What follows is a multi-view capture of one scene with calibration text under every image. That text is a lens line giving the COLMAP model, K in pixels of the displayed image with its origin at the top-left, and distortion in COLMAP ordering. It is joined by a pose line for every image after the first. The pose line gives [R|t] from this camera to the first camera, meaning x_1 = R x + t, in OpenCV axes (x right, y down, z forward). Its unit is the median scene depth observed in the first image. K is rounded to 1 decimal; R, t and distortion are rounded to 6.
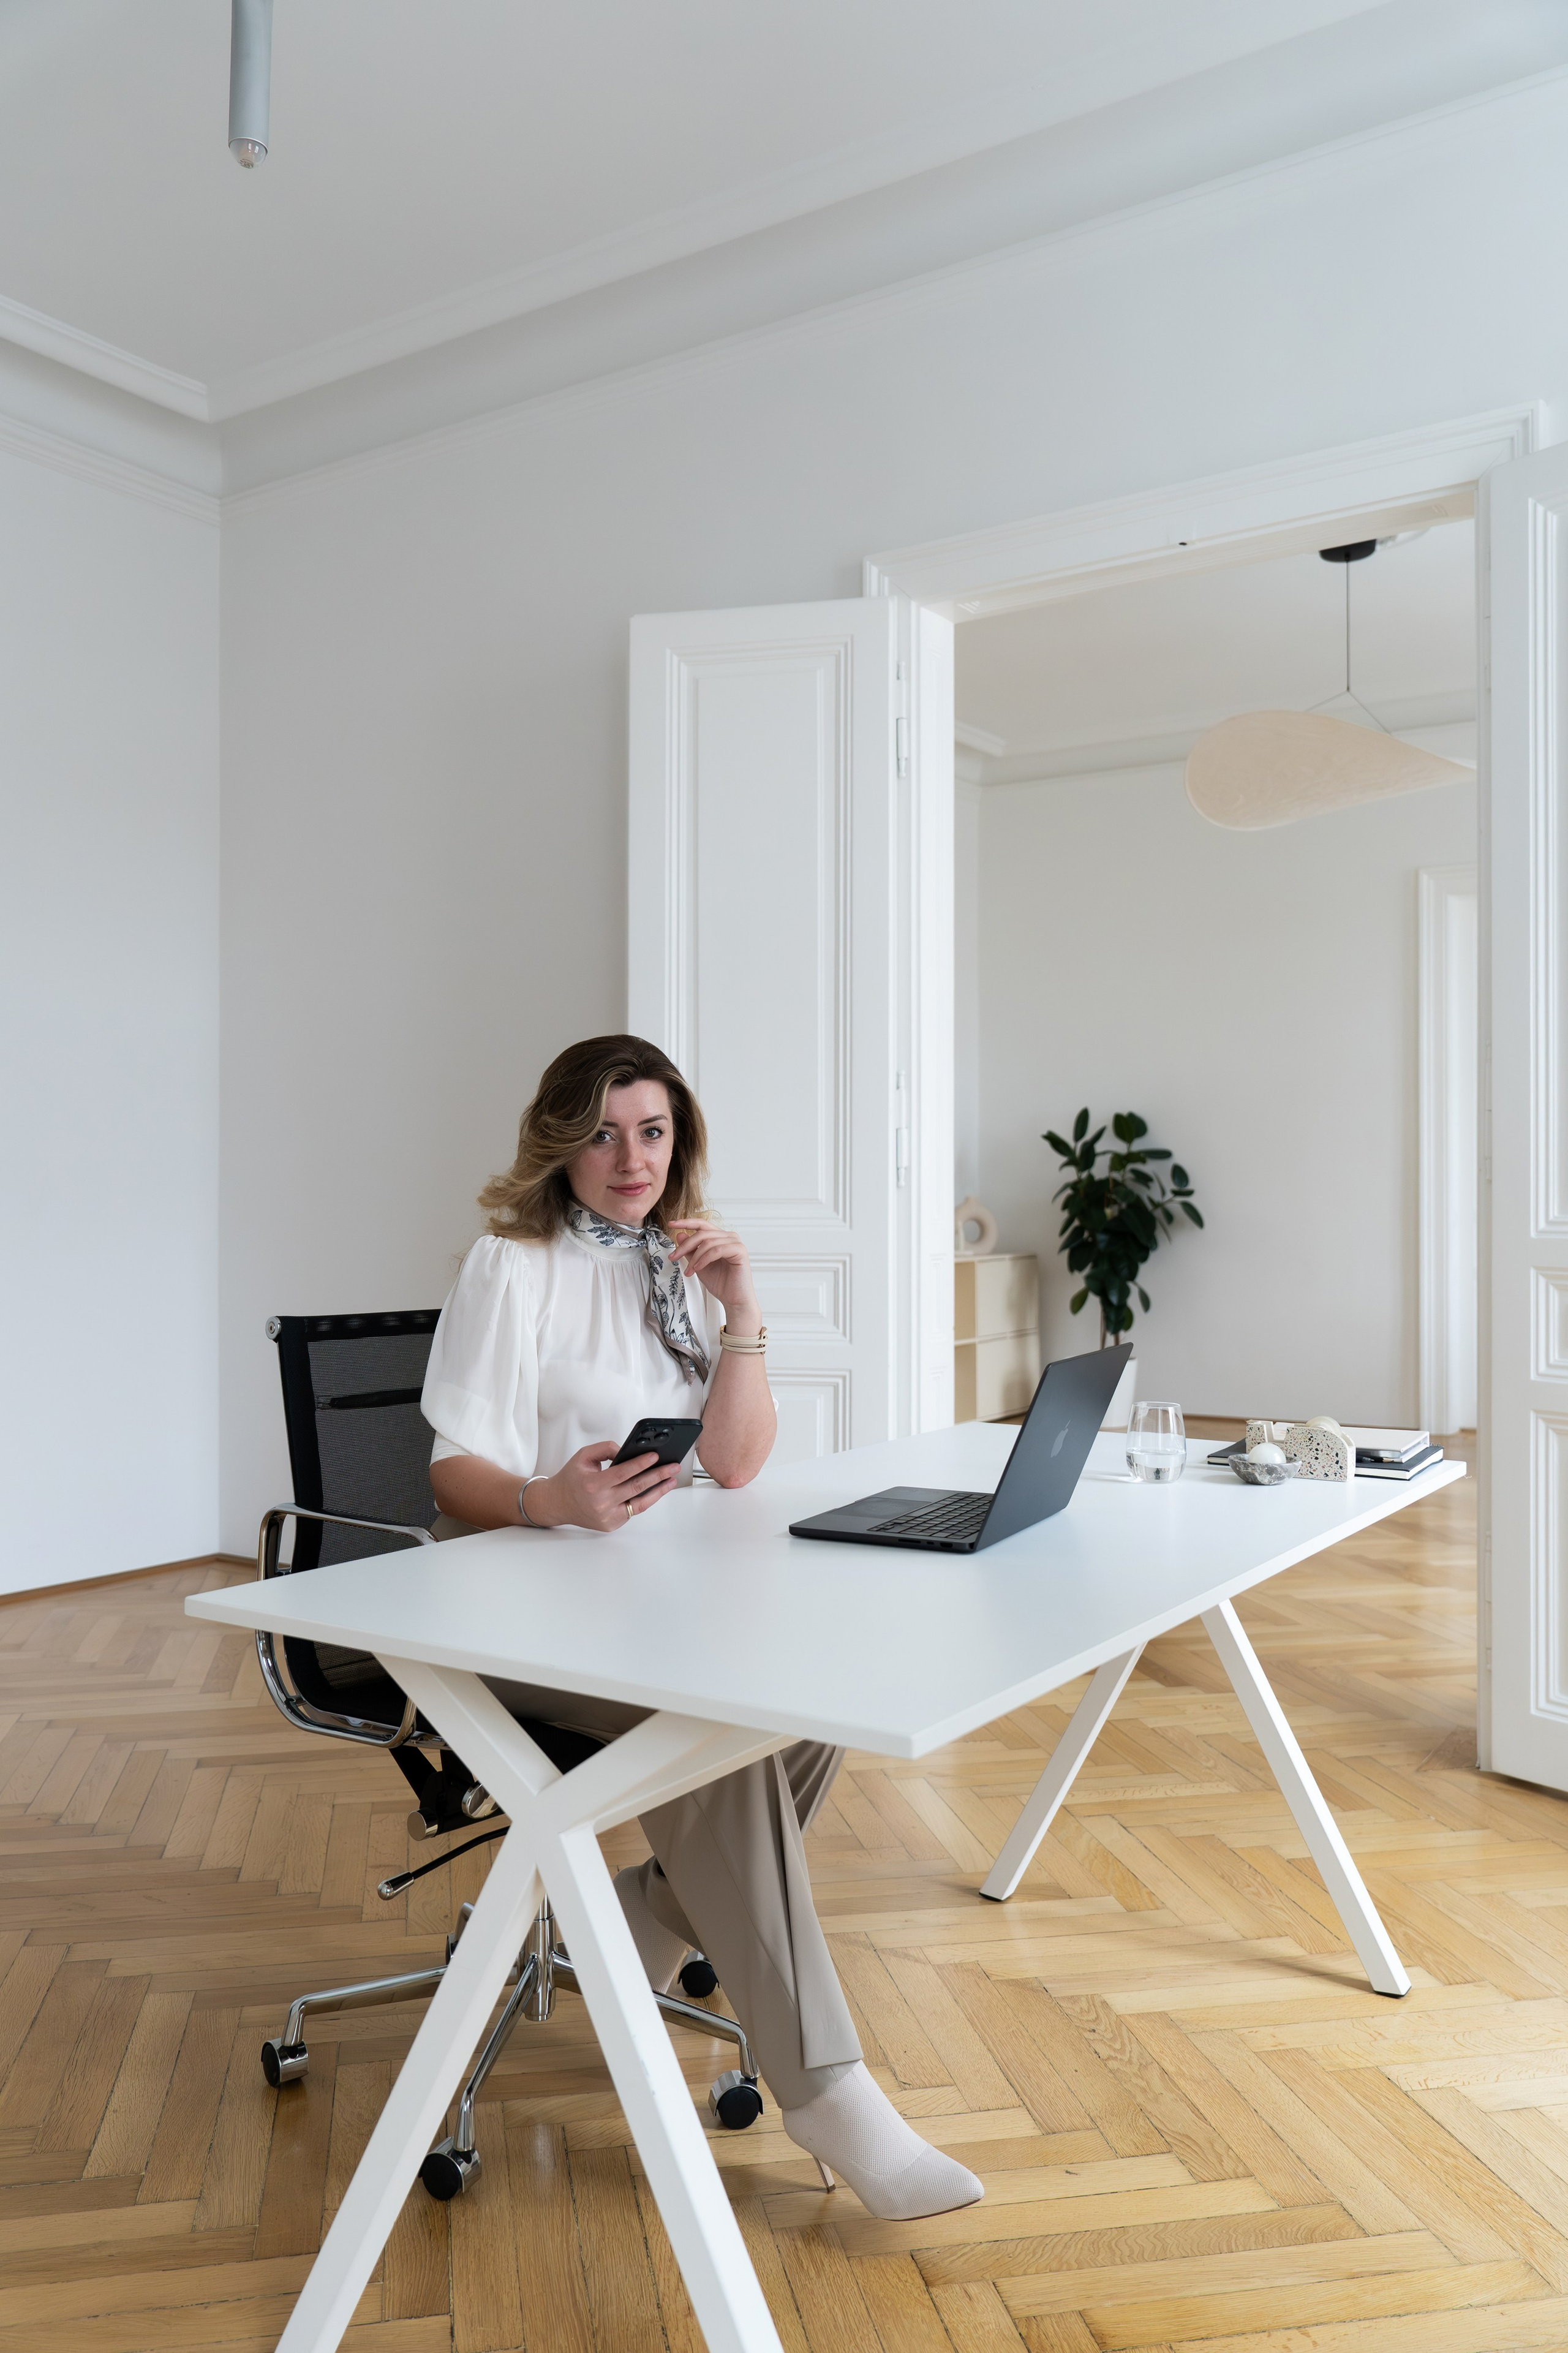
lens RADIAL K [[1873.8, 0, 774.1], [0, 1873.8, 1174.5], [0, 0, 1]] dist [0.005192, -0.013495]
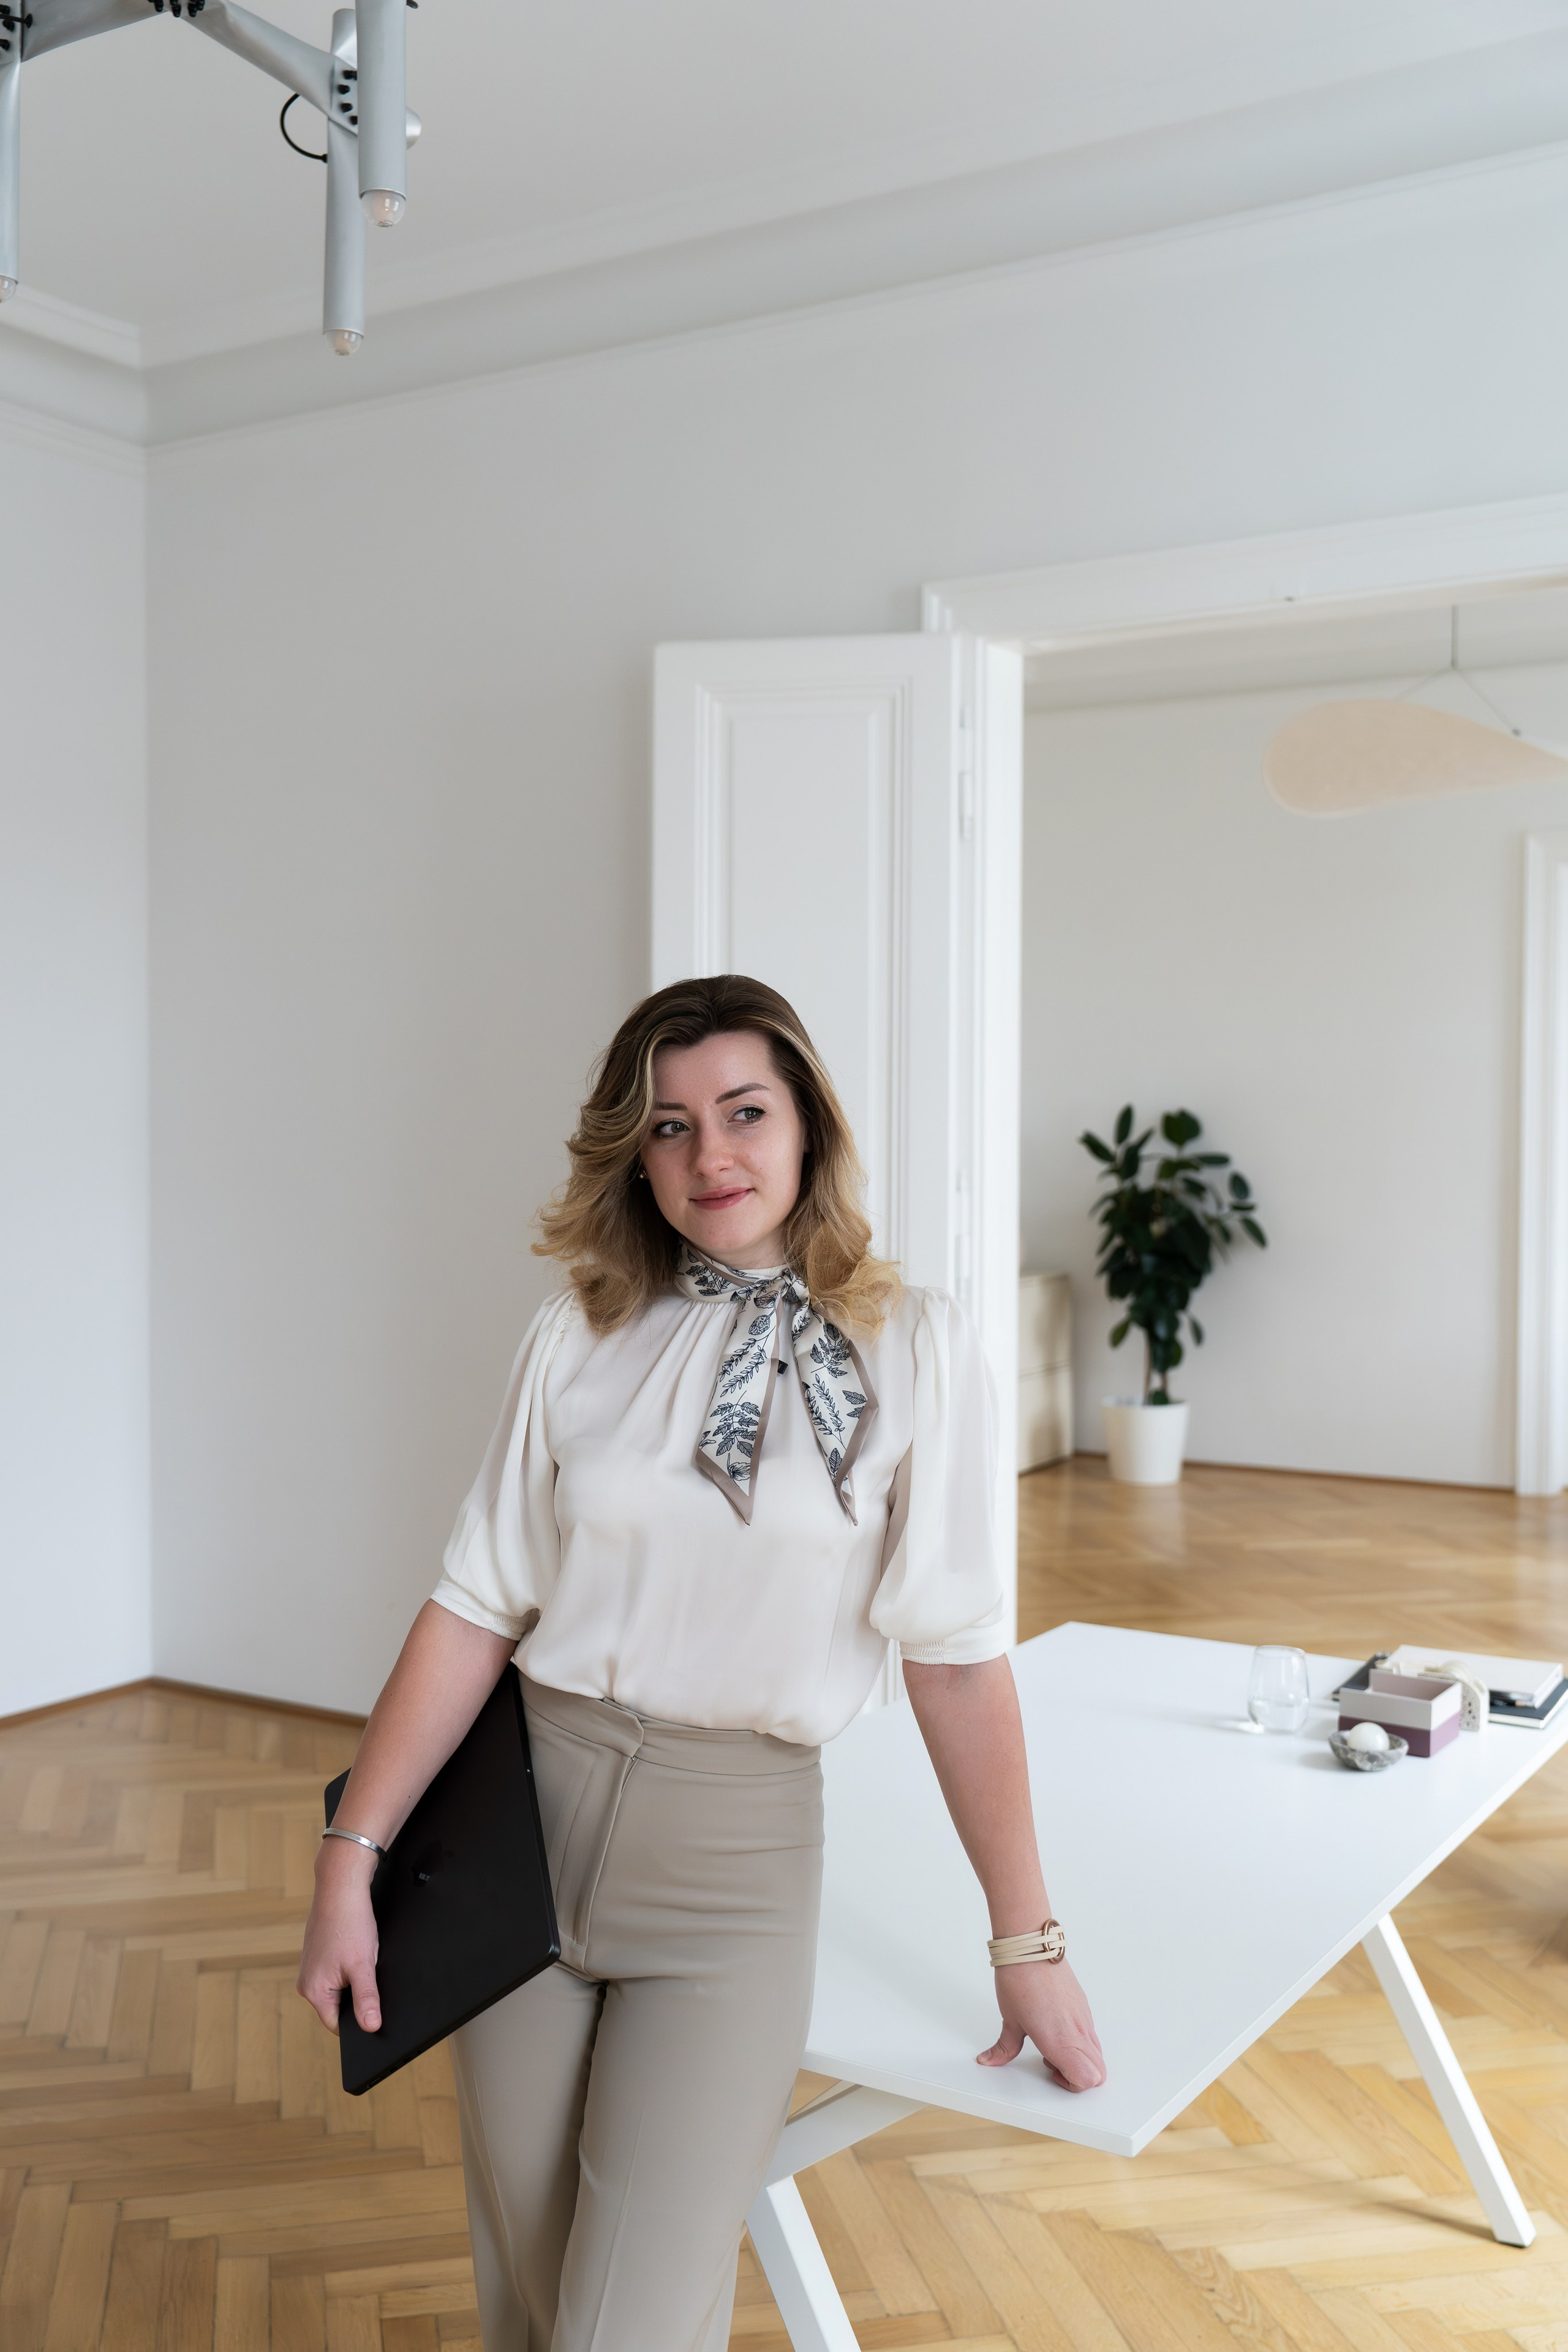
lens RADIAL K [[2313.4, 0, 791.1], [0, 2313.4, 1190.7], [0, 0, 1]] dist [0.012115, 0.000000]
pose [[0.999460, 0.002892, 0.032734, -0.049217], [-0.004148, 0.999255, 0.038364, -0.087274], [-0.032598, -0.038479, 0.998728, -0.094640]]
